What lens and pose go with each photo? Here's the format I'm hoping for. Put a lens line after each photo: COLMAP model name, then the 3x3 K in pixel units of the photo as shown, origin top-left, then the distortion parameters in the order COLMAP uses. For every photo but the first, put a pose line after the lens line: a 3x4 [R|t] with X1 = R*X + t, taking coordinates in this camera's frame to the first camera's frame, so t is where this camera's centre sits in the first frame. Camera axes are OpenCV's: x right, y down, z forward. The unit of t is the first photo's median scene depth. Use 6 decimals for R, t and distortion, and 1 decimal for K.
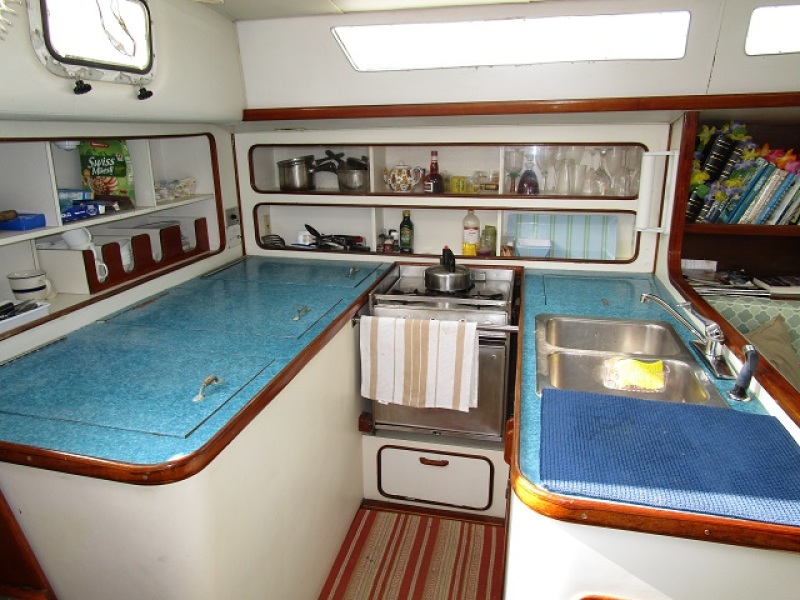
lens RADIAL K [[569.4, 0, 400.0], [0, 569.4, 300.0], [0, 0, 1]] dist [-0.034762, 0.012124]
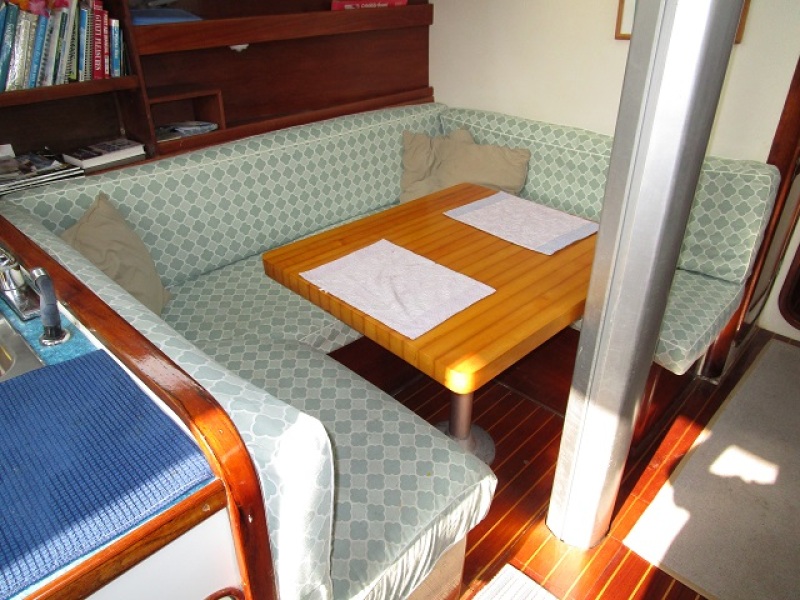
lens RADIAL K [[569.4, 0, 400.0], [0, 569.4, 300.0], [0, 0, 1]] dist [-0.034762, 0.012124]
pose [[0.516610, -0.424634, 0.743506, 0.164190], [0.241446, 0.905365, 0.349312, -0.013004], [-0.821473, -0.000942, 0.570246, 0.107071]]
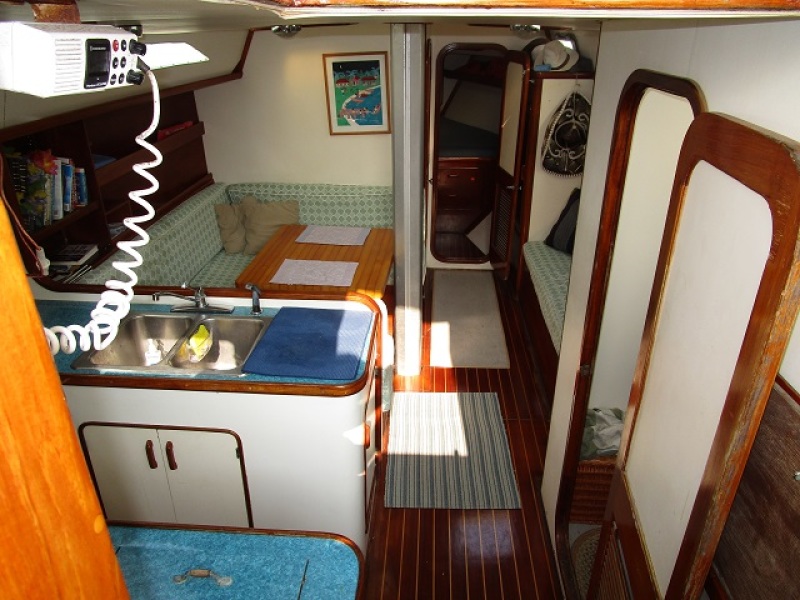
lens RADIAL K [[569.4, 0, 400.0], [0, 569.4, 300.0], [0, 0, 1]] dist [-0.034762, 0.012124]
pose [[-0.166363, -0.430439, 0.887156, -0.537944], [0.279916, 0.842067, 0.461053, -0.289215], [-0.945500, 0.325031, -0.019602, 0.322285]]
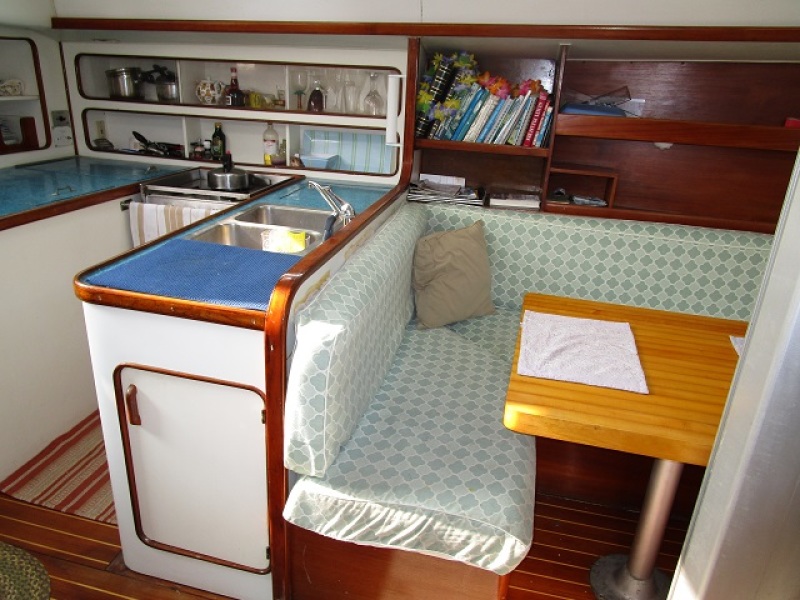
lens RADIAL K [[569.4, 0, 400.0], [0, 569.4, 300.0], [0, 0, 1]] dist [-0.034762, 0.012124]
pose [[0.998045, 0.056410, 0.026905, 0.395023], [-0.058450, 0.994892, 0.082300, 0.085991], [-0.022125, -0.083712, 0.996244, -0.162951]]
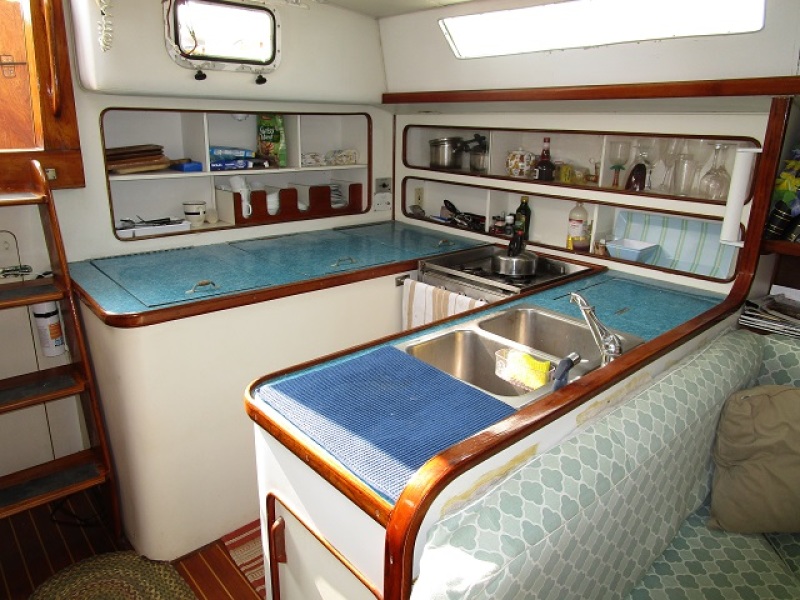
lens RADIAL K [[569.4, 0, 400.0], [0, 569.4, 300.0], [0, 0, 1]] dist [-0.034762, 0.012124]
pose [[0.813394, 0.202797, -0.545219, 0.459882], [-0.194588, 0.978126, 0.073518, -0.008318], [0.548202, 0.046294, 0.835064, 0.048170]]
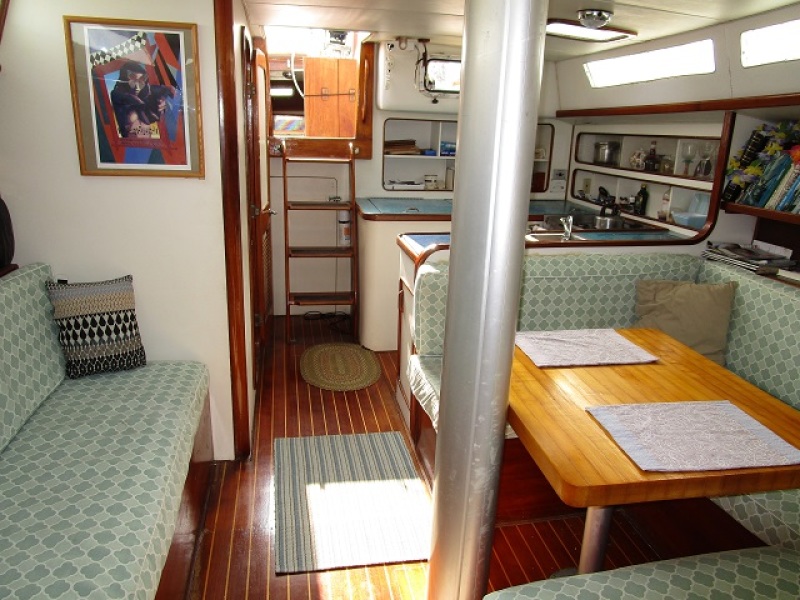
lens RADIAL K [[569.4, 0, 400.0], [0, 569.4, 300.0], [0, 0, 1]] dist [-0.034762, 0.012124]
pose [[0.405417, 0.289078, -0.867220, 1.168655], [-0.295320, 0.939230, 0.175023, 0.052721], [0.865115, 0.185150, 0.466150, -0.135110]]
